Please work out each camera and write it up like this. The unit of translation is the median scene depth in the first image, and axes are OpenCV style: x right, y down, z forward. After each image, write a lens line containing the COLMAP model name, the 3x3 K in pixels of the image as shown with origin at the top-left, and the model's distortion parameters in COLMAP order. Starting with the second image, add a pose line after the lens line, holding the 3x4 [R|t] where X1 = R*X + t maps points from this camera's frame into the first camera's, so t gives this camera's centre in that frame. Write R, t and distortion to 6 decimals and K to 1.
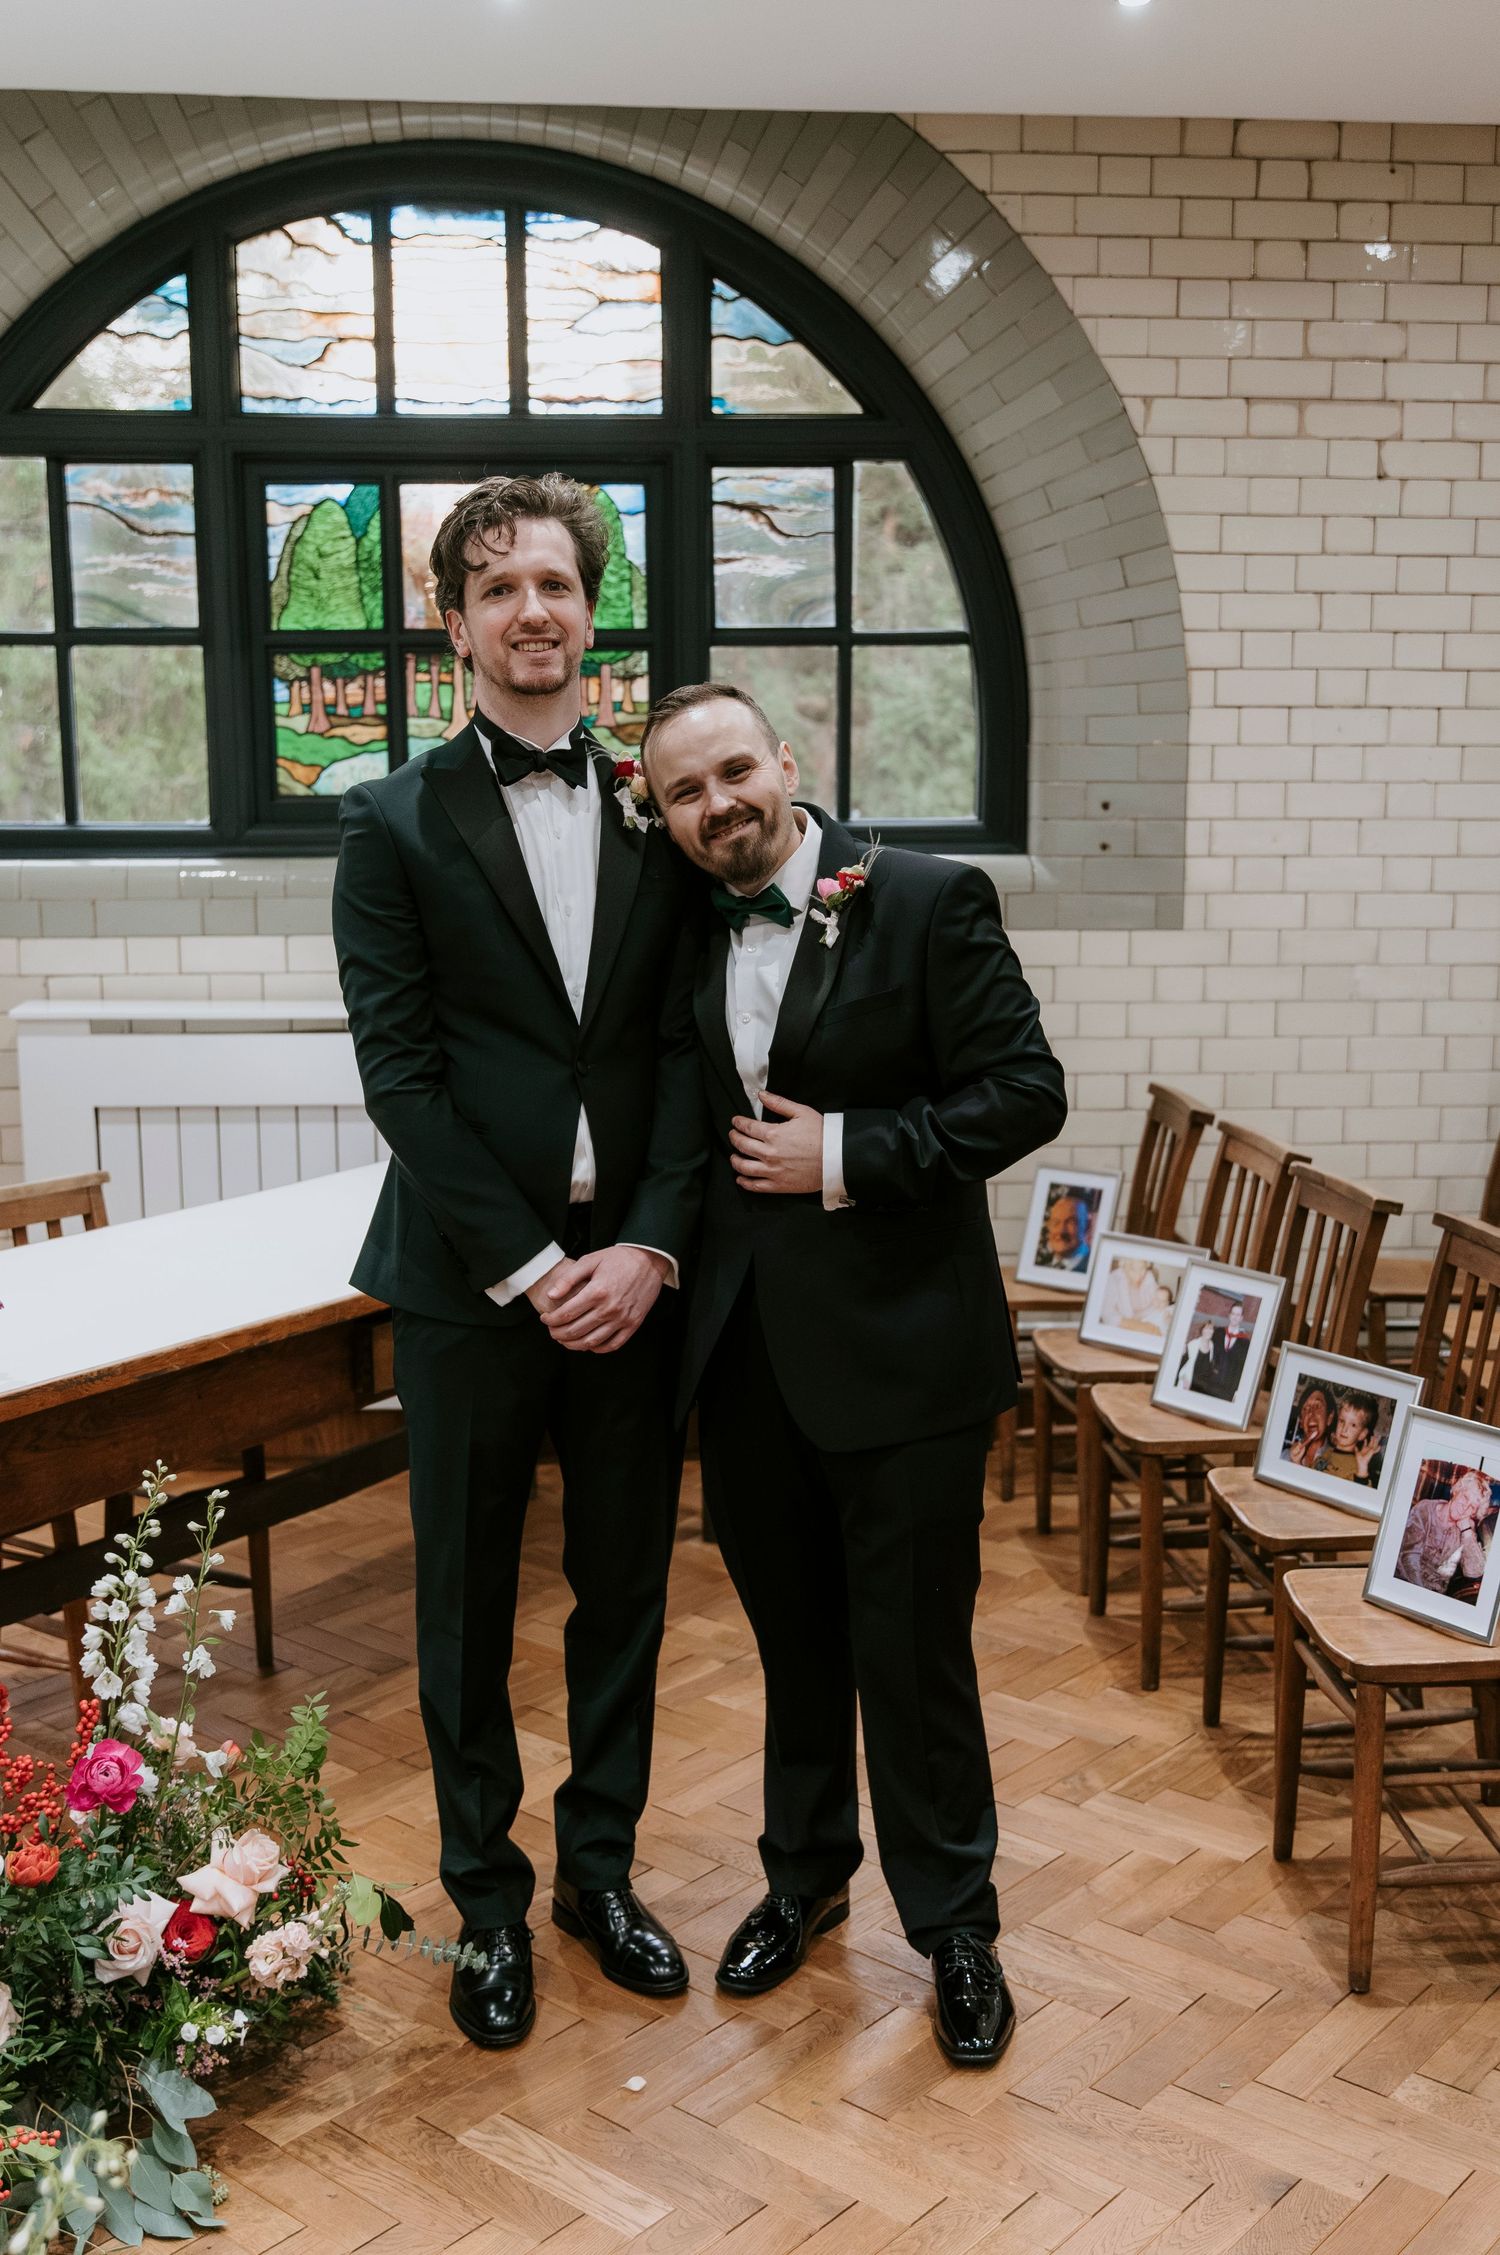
lens RADIAL K [[2301.5, 0, 767.8], [0, 2301.5, 1177.9], [0, 0, 1]] dist [-0.018535, 0.000000]
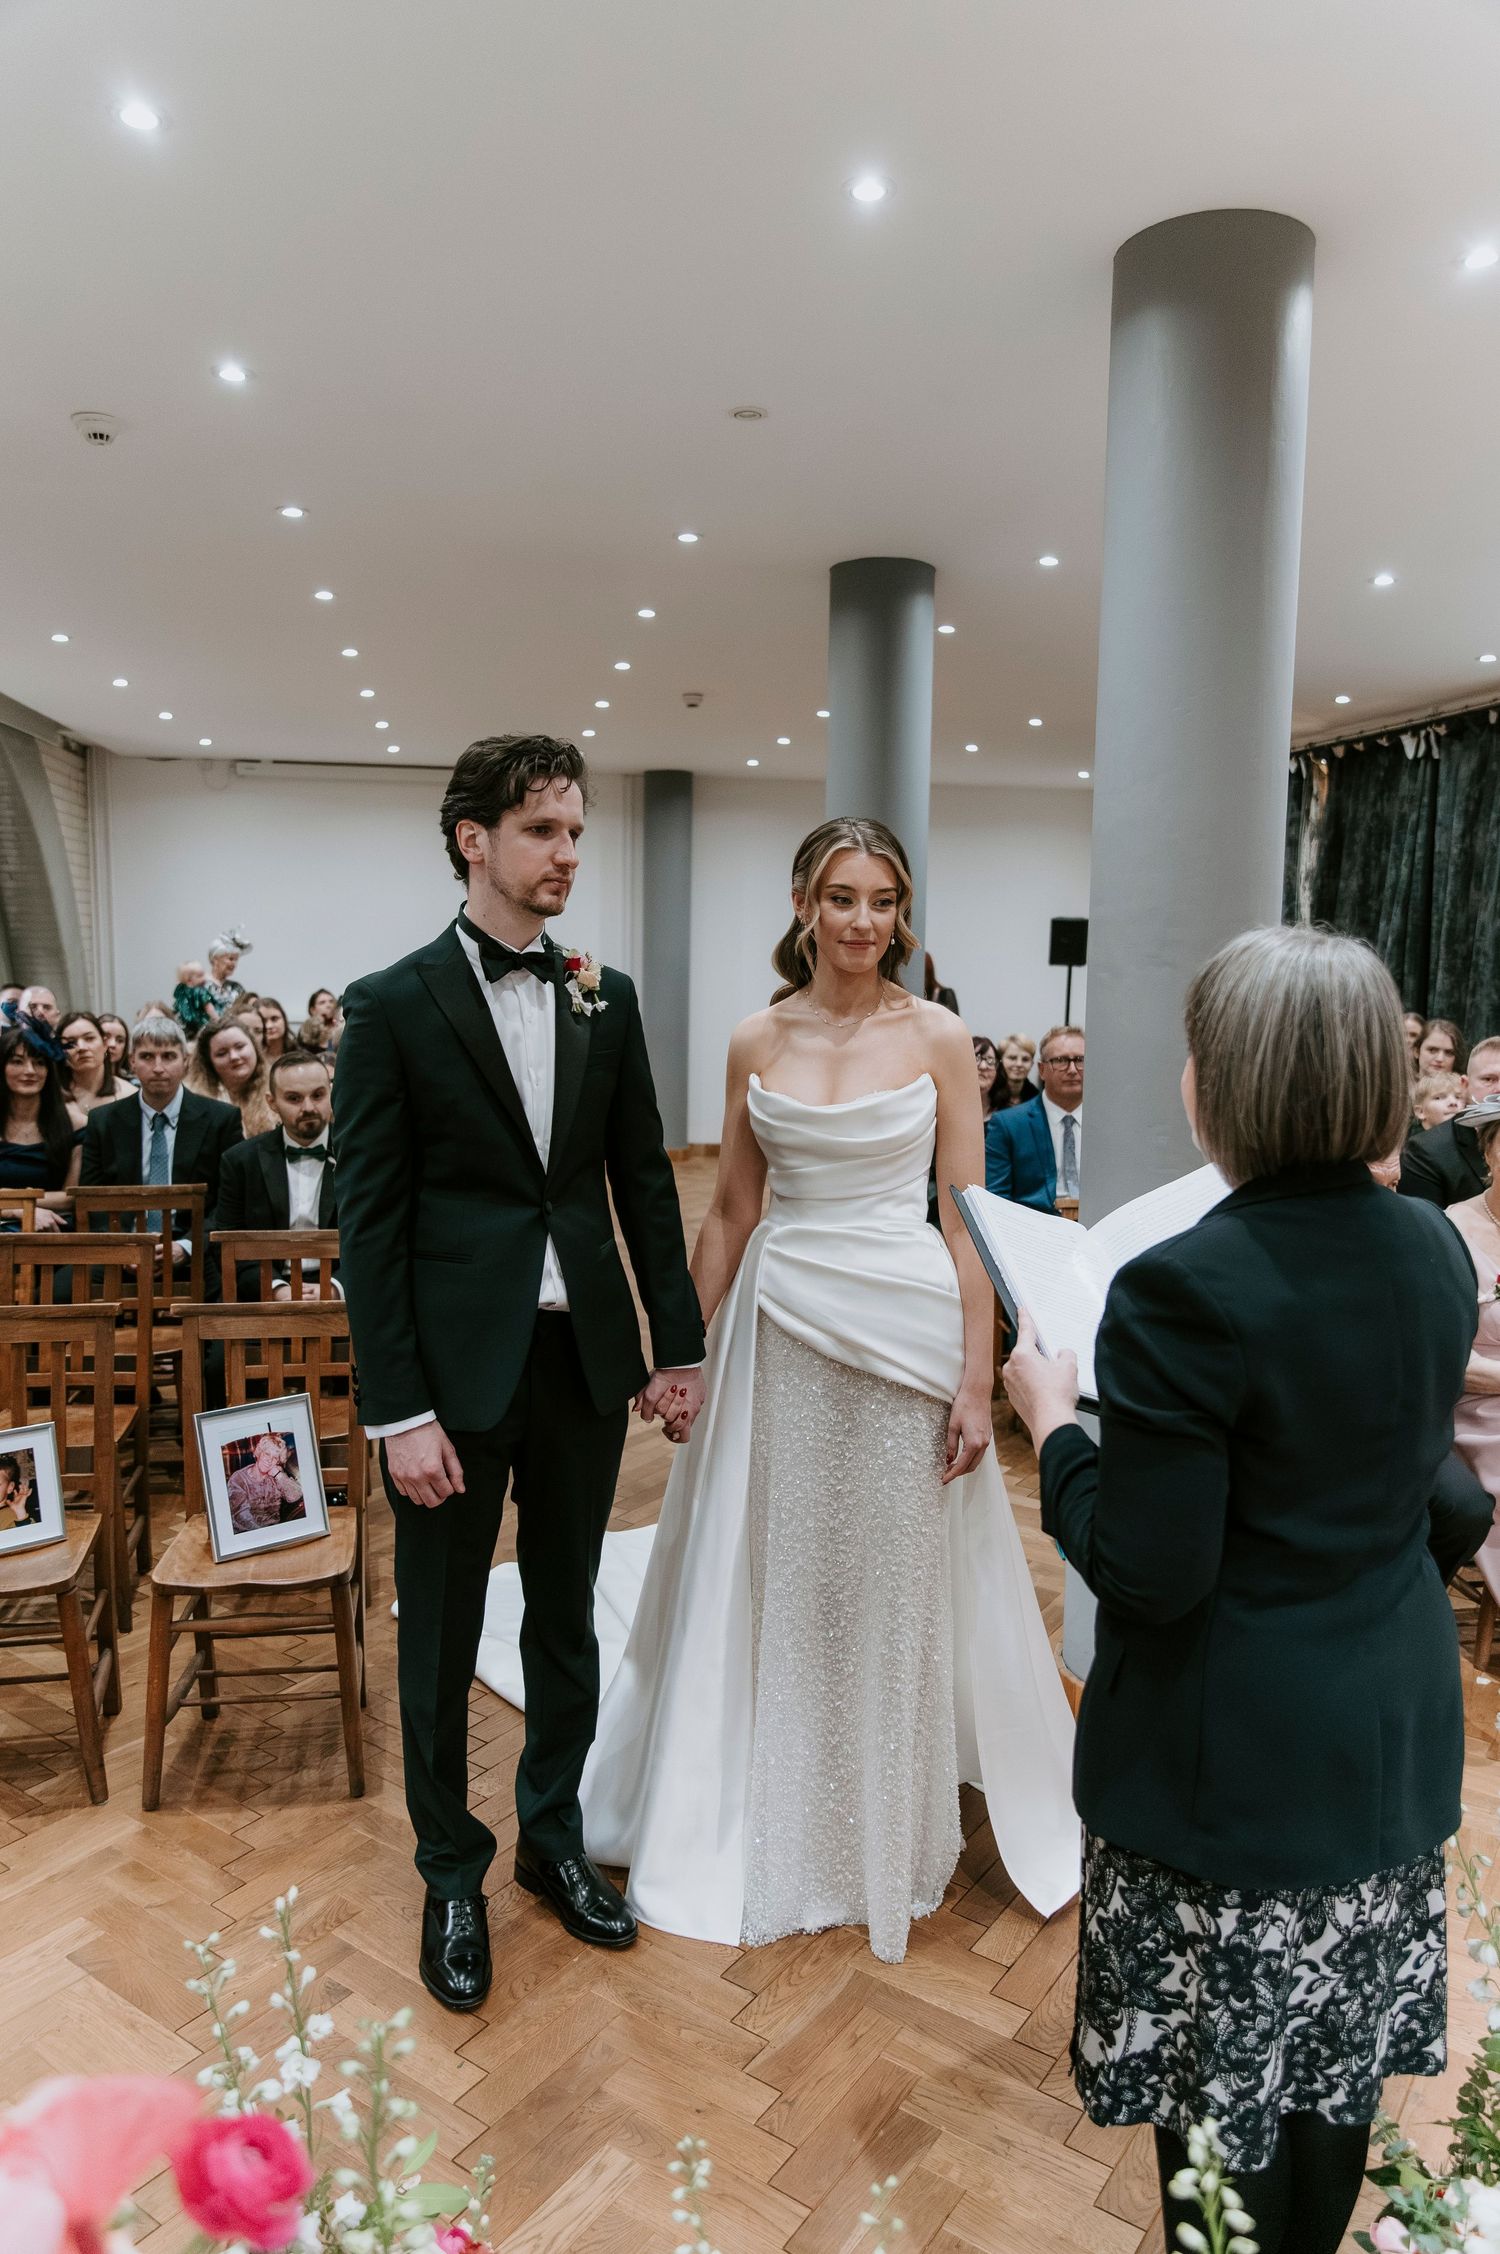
lens RADIAL K [[1581.4, 0, 748.0], [0, 1581.4, 1135.1], [0, 0, 1]] dist [0.017177, -0.010893]
pose [[-0.091941, -0.116089, 0.988974, -0.420075], [0.157171, 0.979039, 0.129534, -0.085170], [-0.983282, 0.167347, -0.071768, 0.453473]]
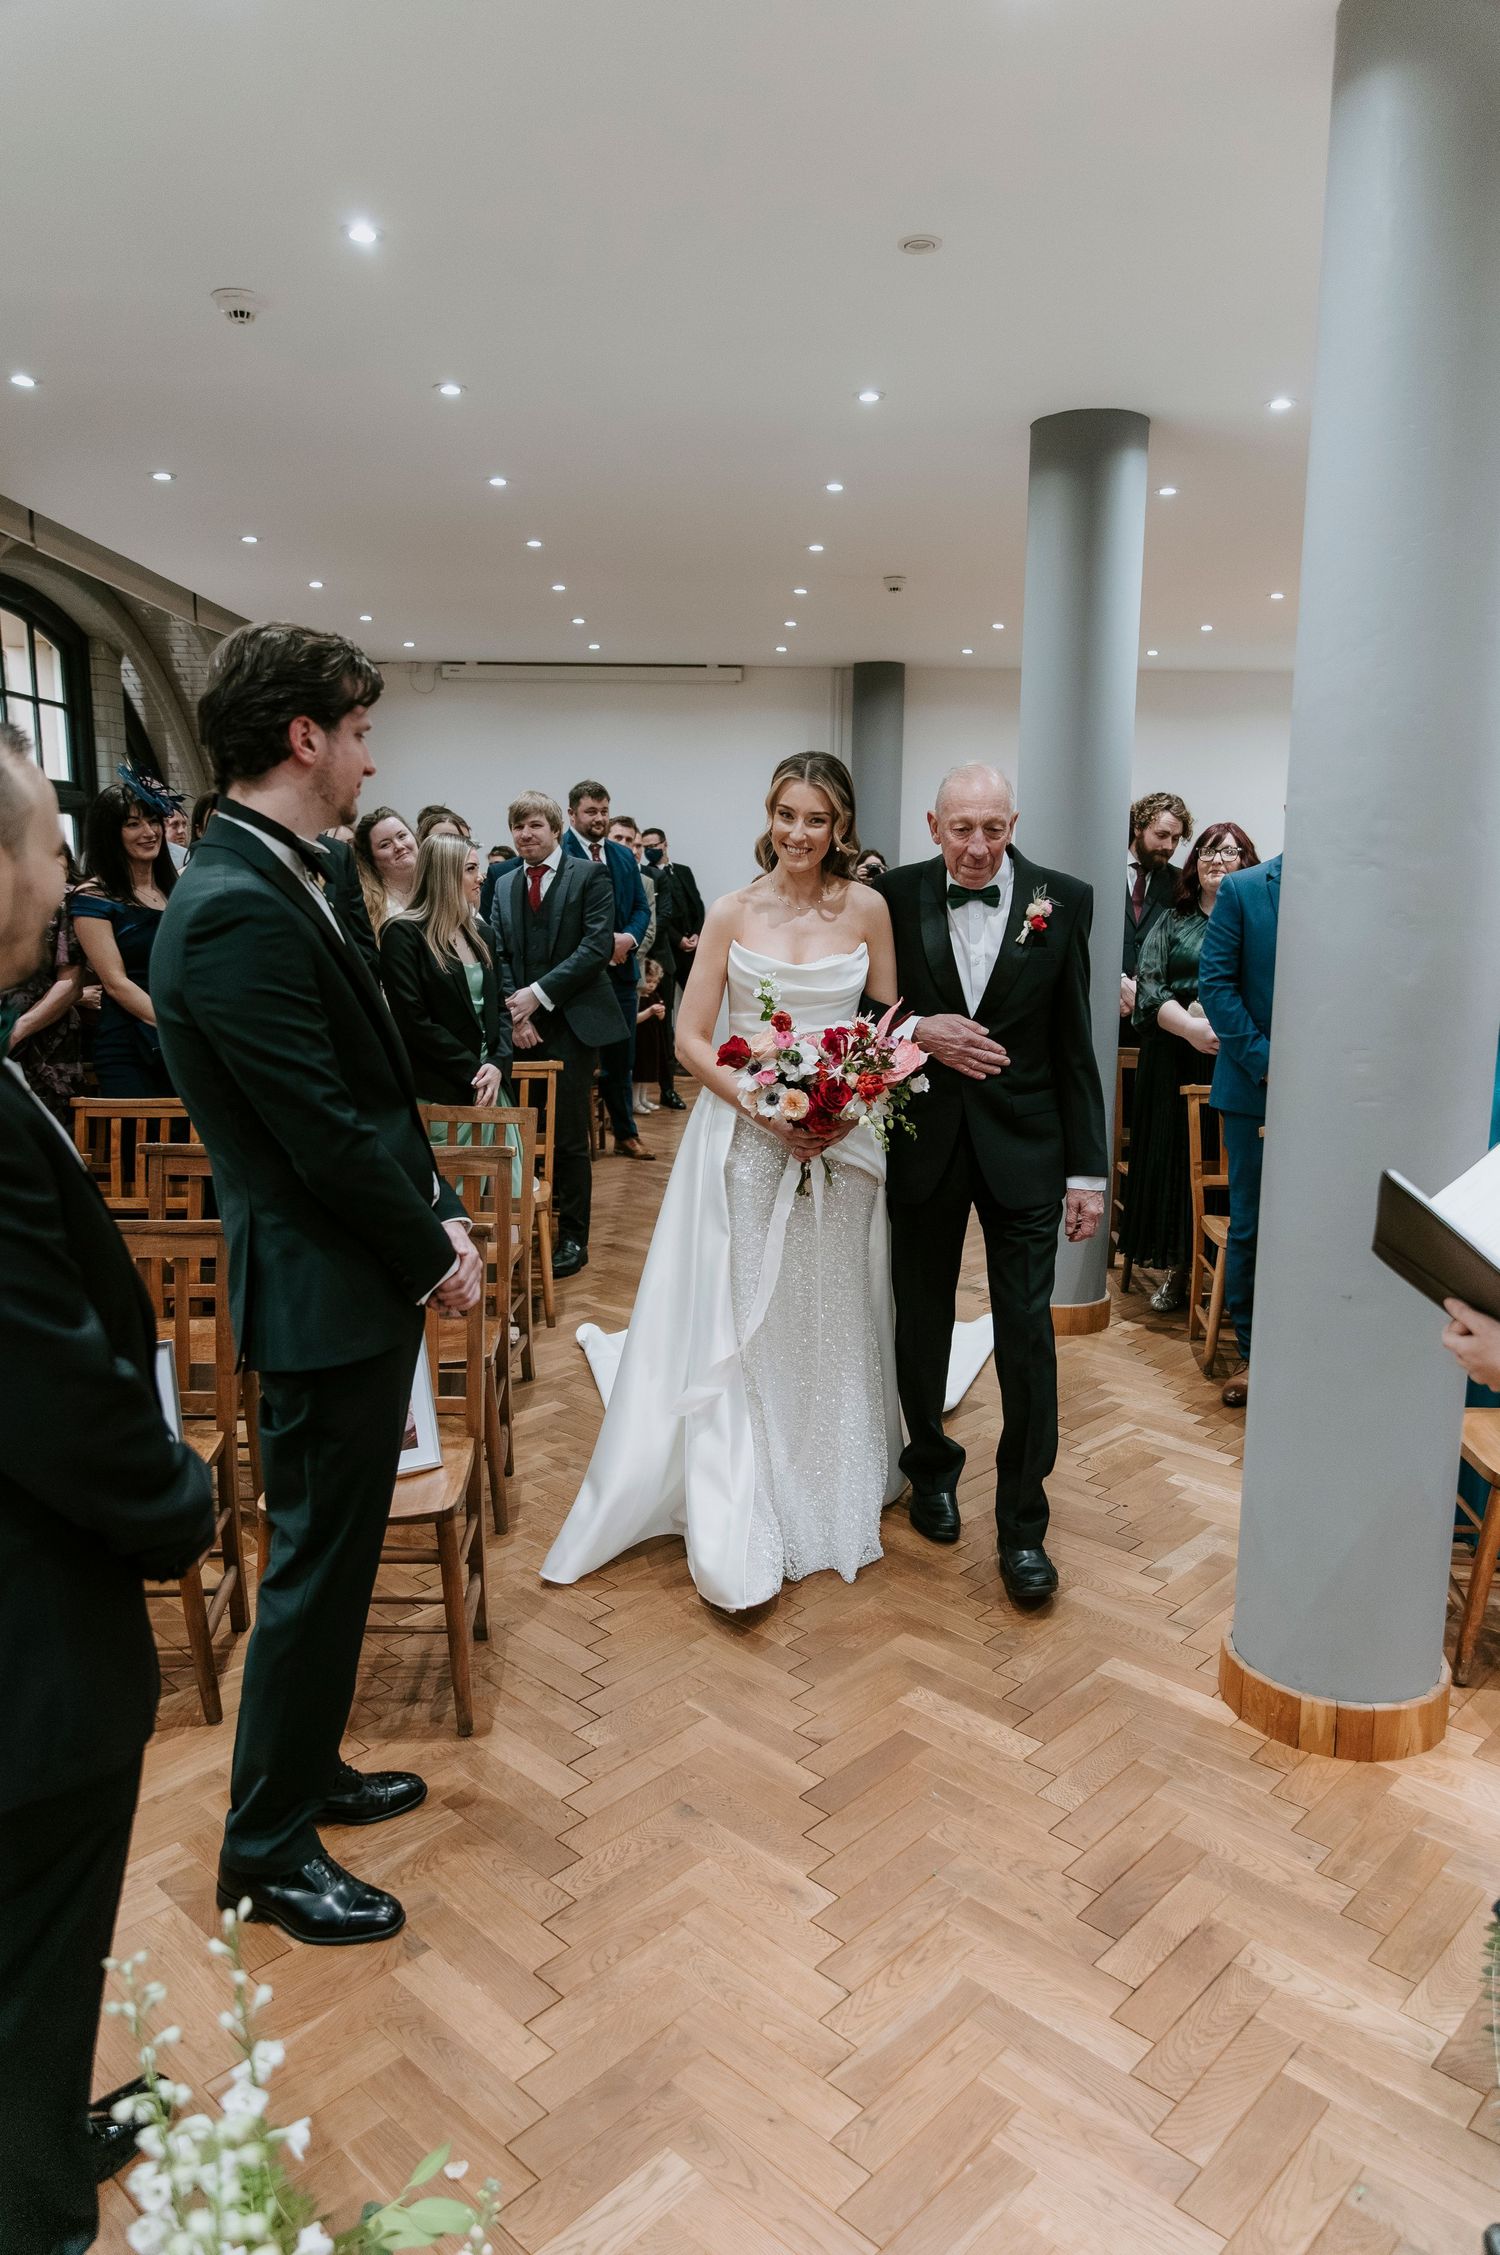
lens RADIAL K [[1582.1, 0, 747.2], [0, 1582.1, 1140.3], [0, 0, 1]] dist [0.017177, -0.010893]
pose [[0.060824, -0.178097, 0.982131, -0.368639], [0.167174, 0.971872, 0.165884, -0.077049], [-0.984049, 0.154097, 0.088887, 0.411188]]
